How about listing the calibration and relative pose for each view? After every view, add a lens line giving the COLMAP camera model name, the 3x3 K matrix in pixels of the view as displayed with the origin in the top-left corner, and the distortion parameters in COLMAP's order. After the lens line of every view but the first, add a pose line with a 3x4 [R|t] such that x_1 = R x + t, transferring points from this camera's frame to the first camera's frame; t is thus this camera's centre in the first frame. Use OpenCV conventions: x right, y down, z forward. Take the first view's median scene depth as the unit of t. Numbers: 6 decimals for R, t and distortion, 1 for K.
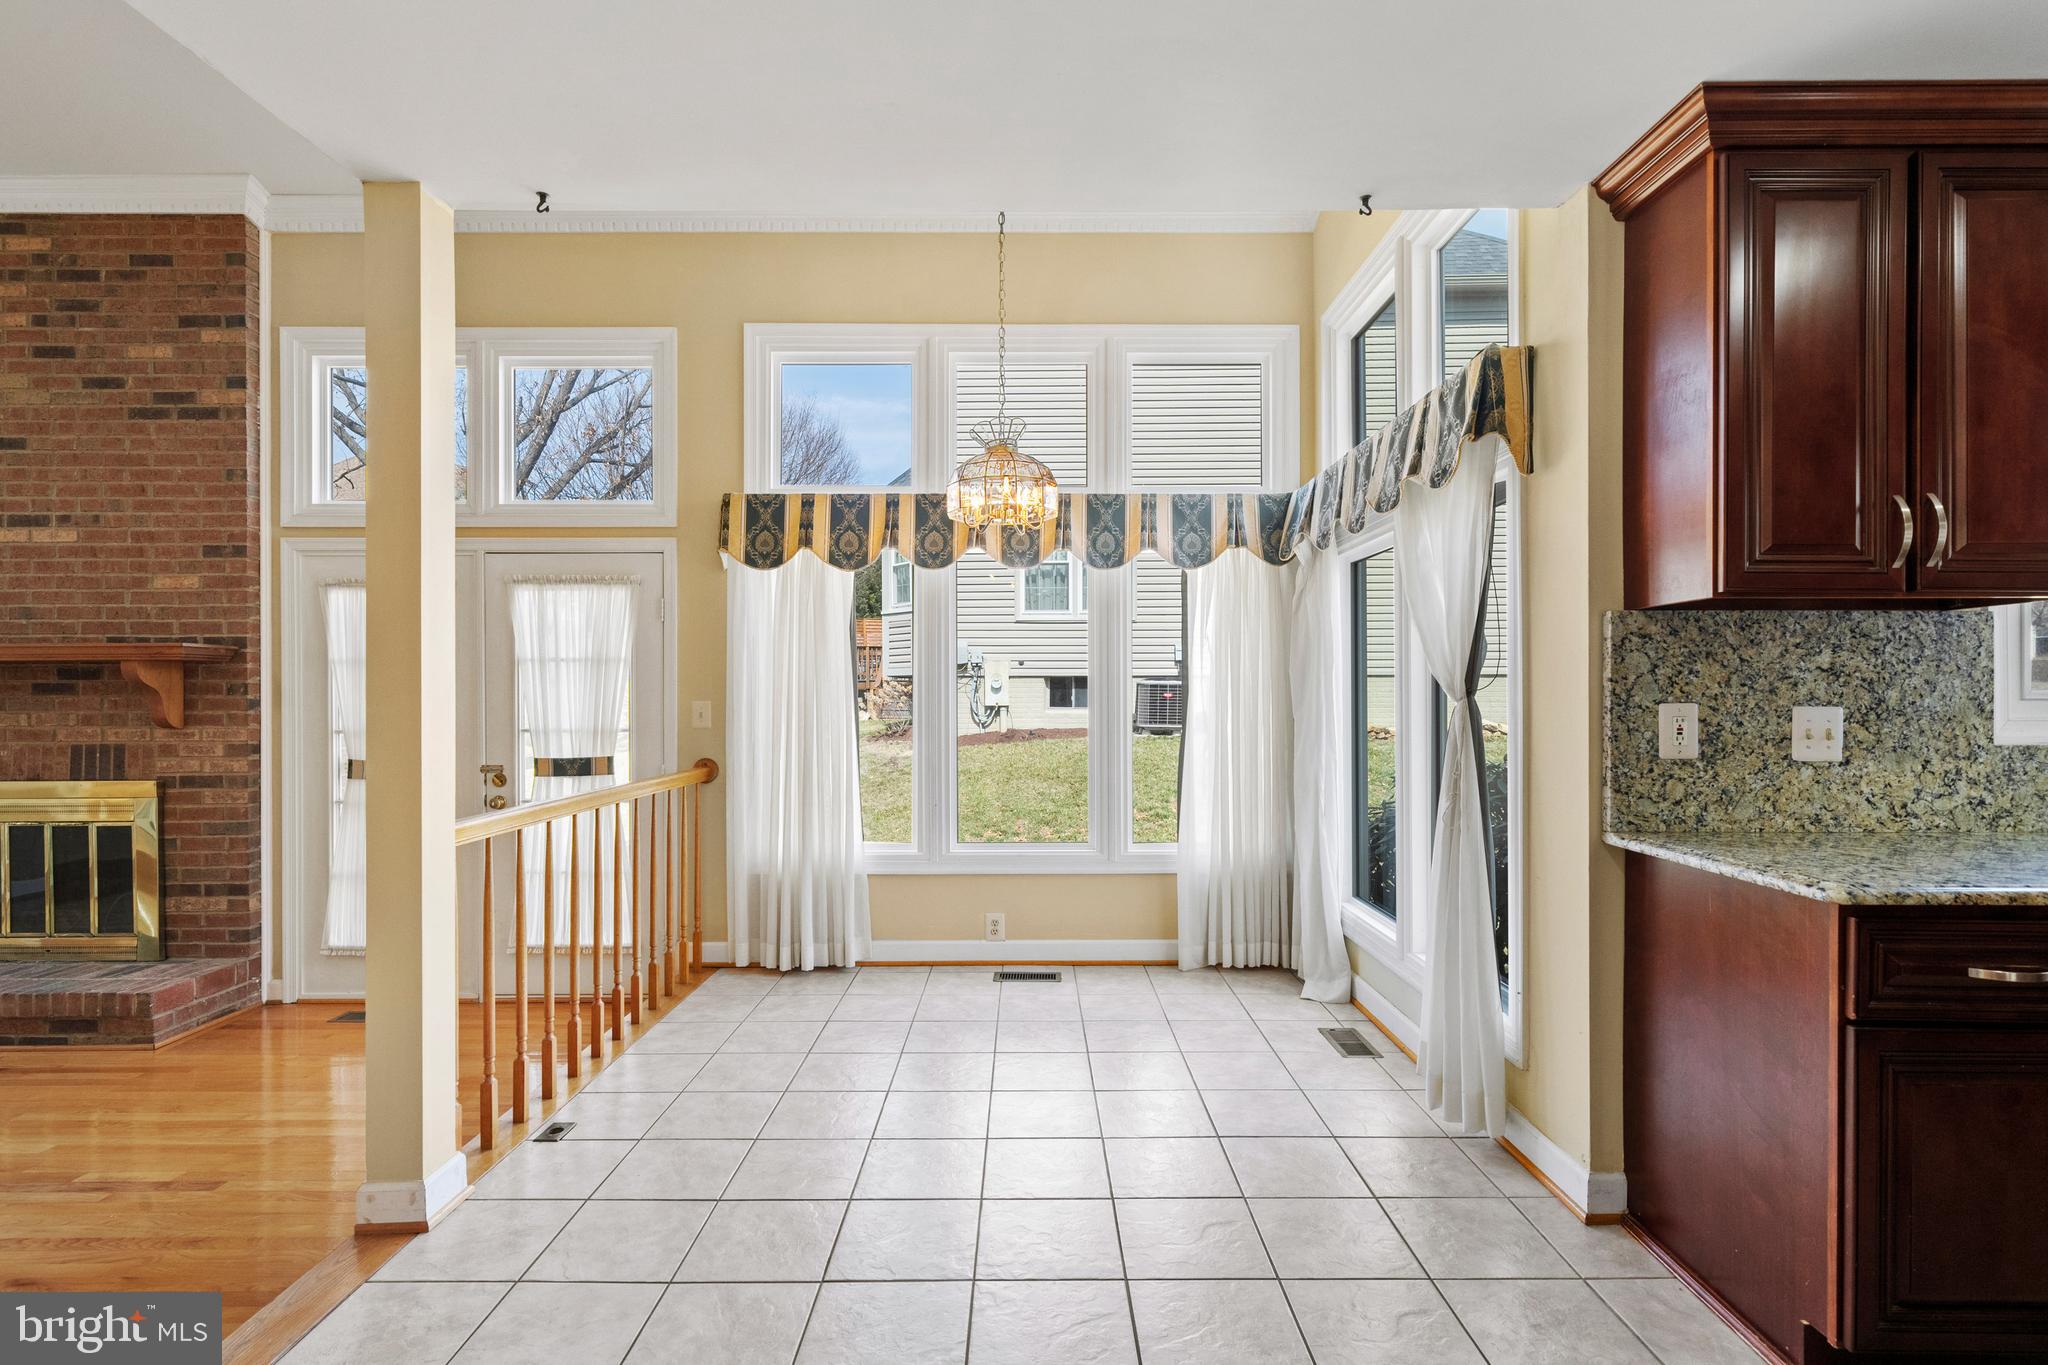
lens RADIAL K [[961.2, 0, 1034.5], [0, 961.2, 696.6], [0, 0, 1]] dist [0.000308, 0.000285]
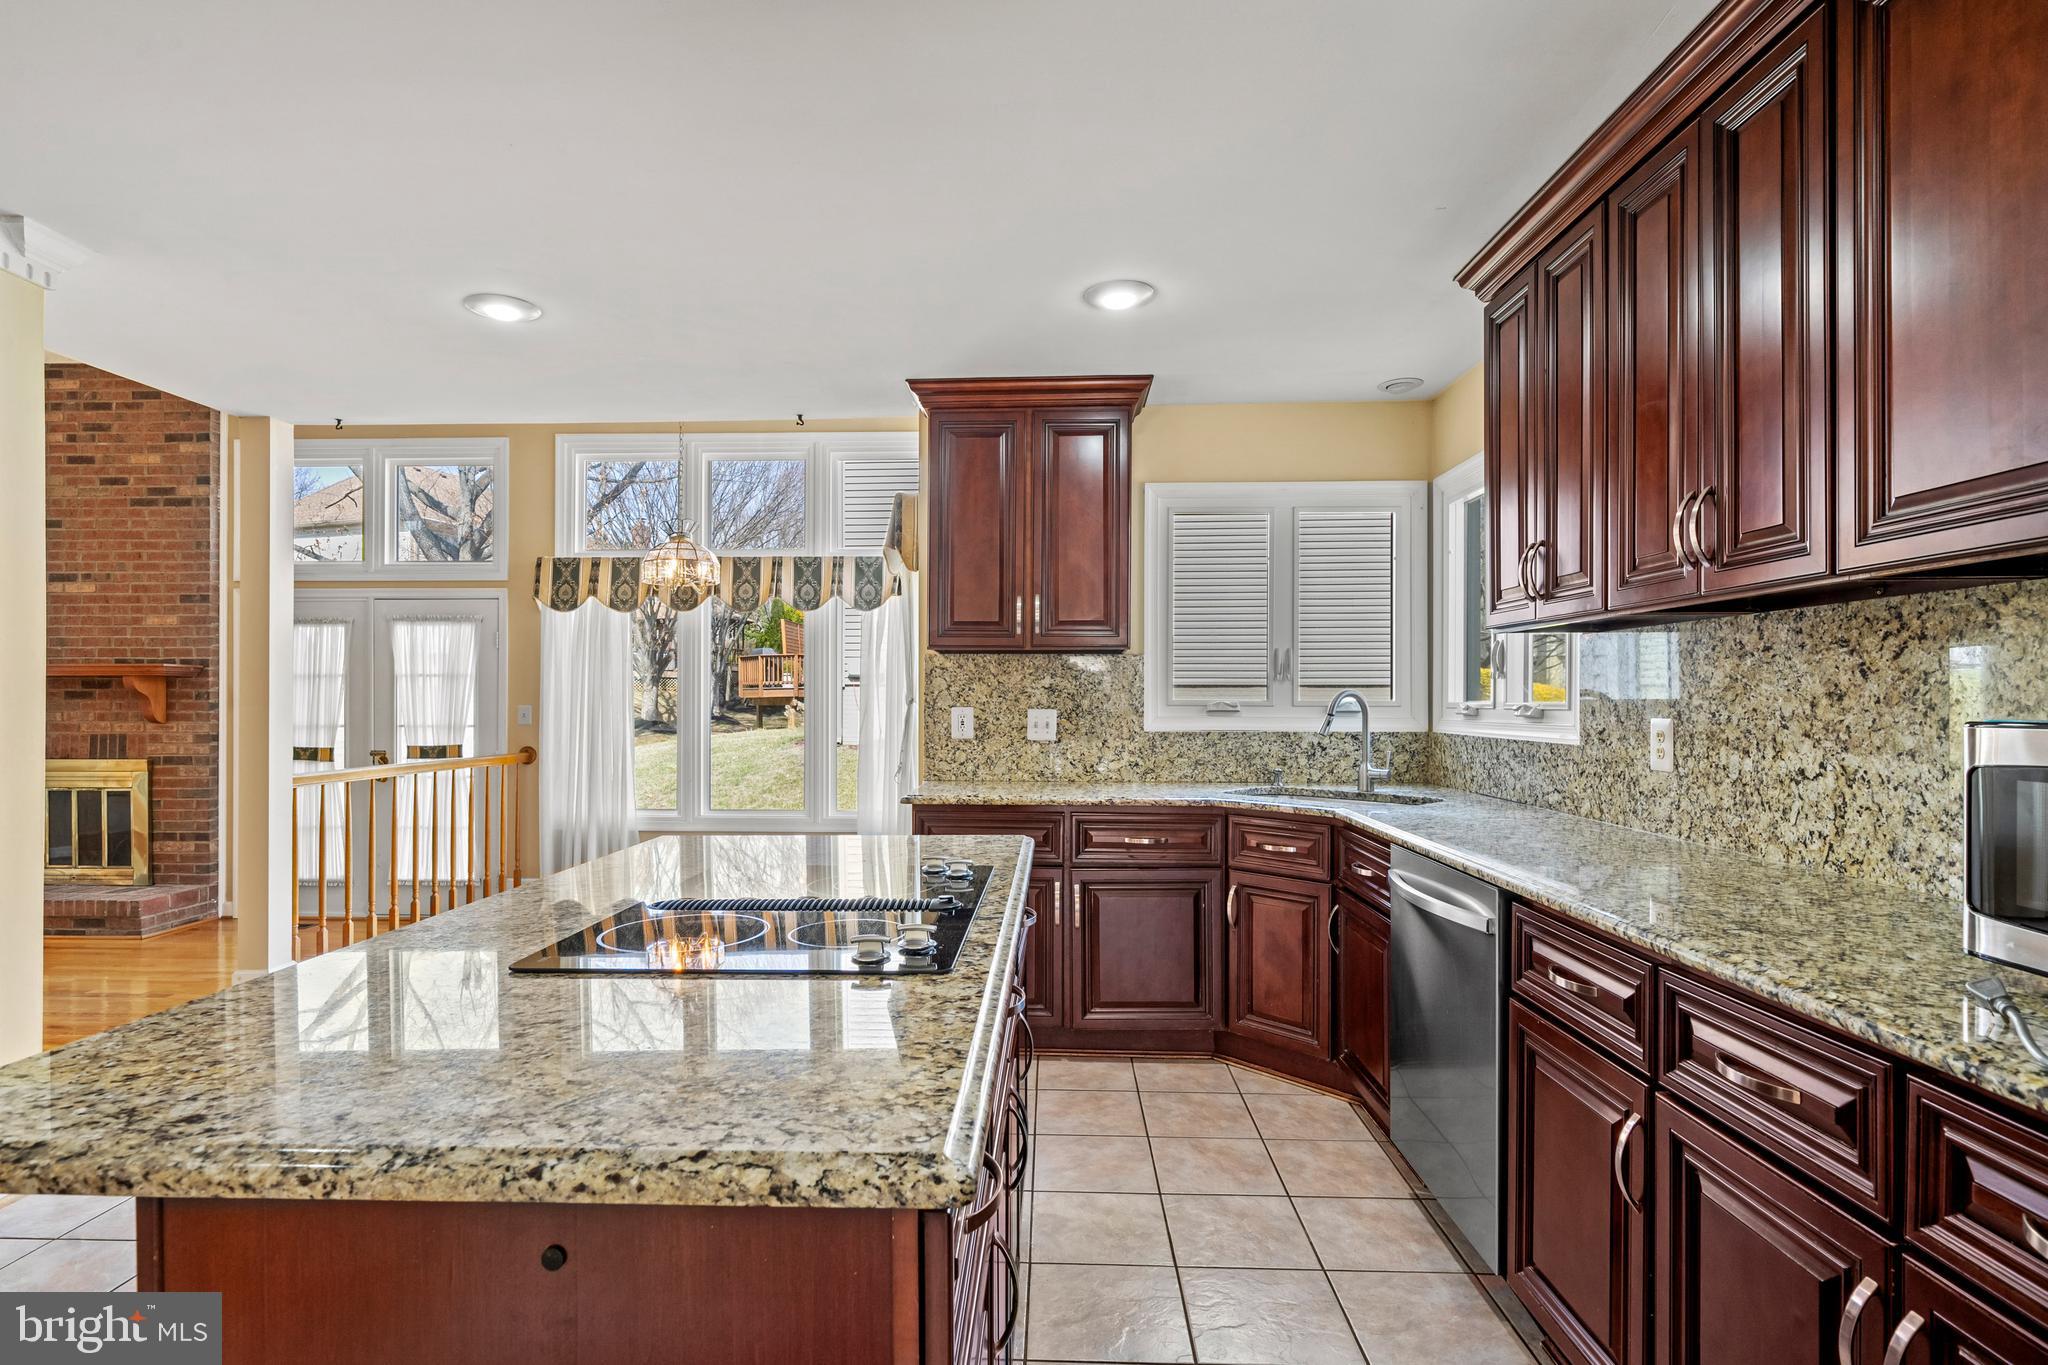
lens RADIAL K [[991.5, 0, 1014.5], [0, 991.5, 701.1], [0, 0, 1]] dist [0.000187, 0.000539]
pose [[0.999031, 0.003418, -0.043887, 0.437136], [-0.003584, 0.999987, -0.003704, 0.001444], [0.043874, 0.003858, 0.999030, -0.414963]]
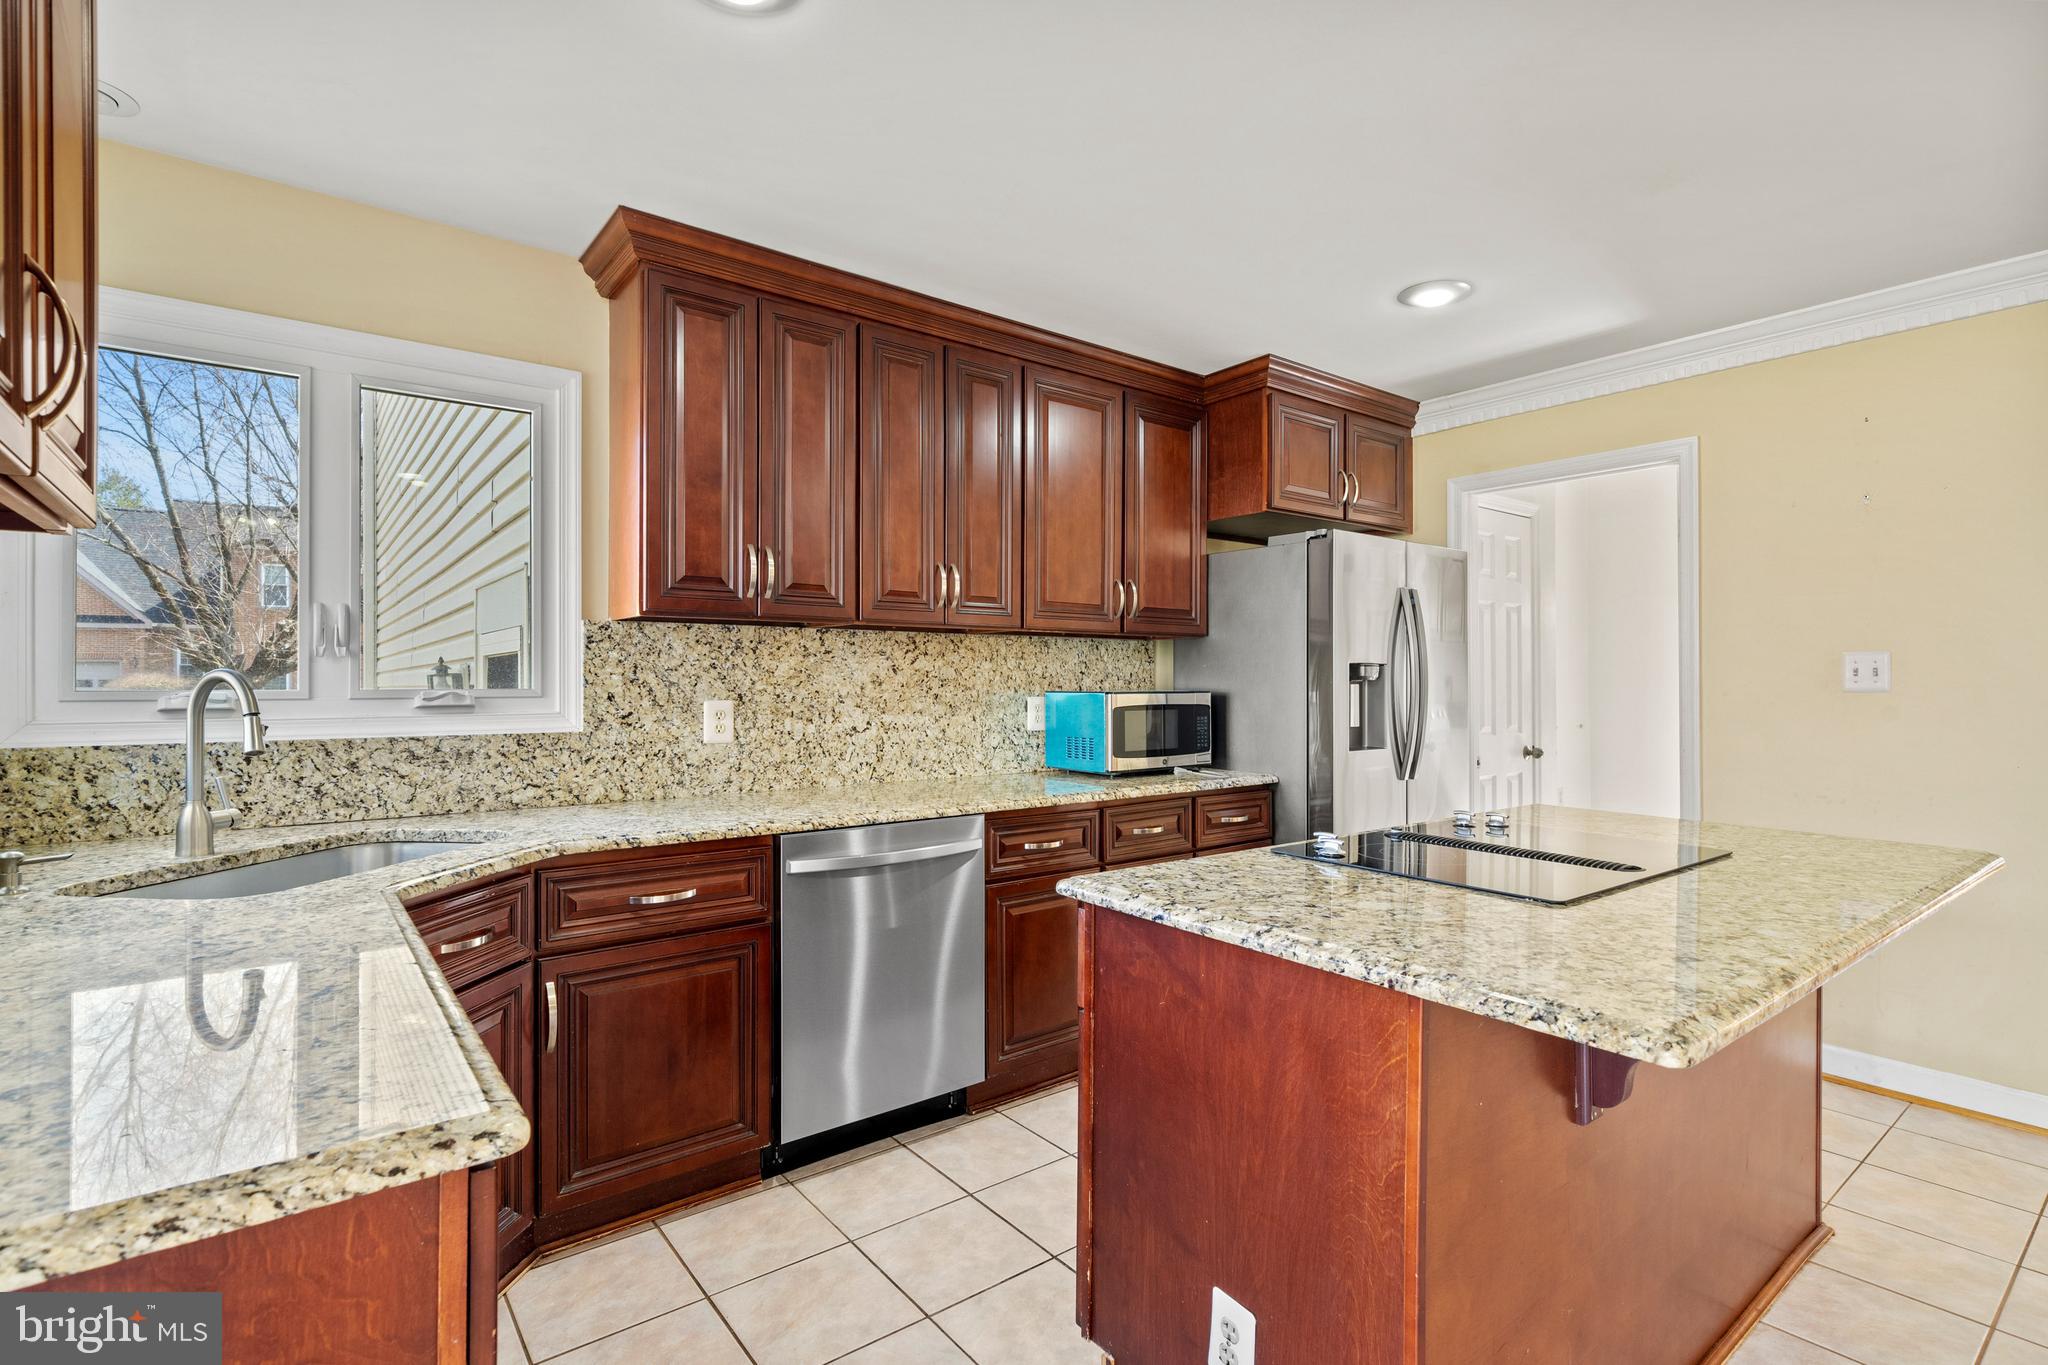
lens RADIAL K [[957.1, 0, 1024.8], [0, 957.1, 690.3], [0, 0, 1]] dist [0.001669, 0.000436]
pose [[-0.607991, -0.005924, 0.793922, 0.117945], [0.004316, 0.999933, 0.010767, -0.005501], [-0.793932, 0.009973, -0.607924, 0.402962]]
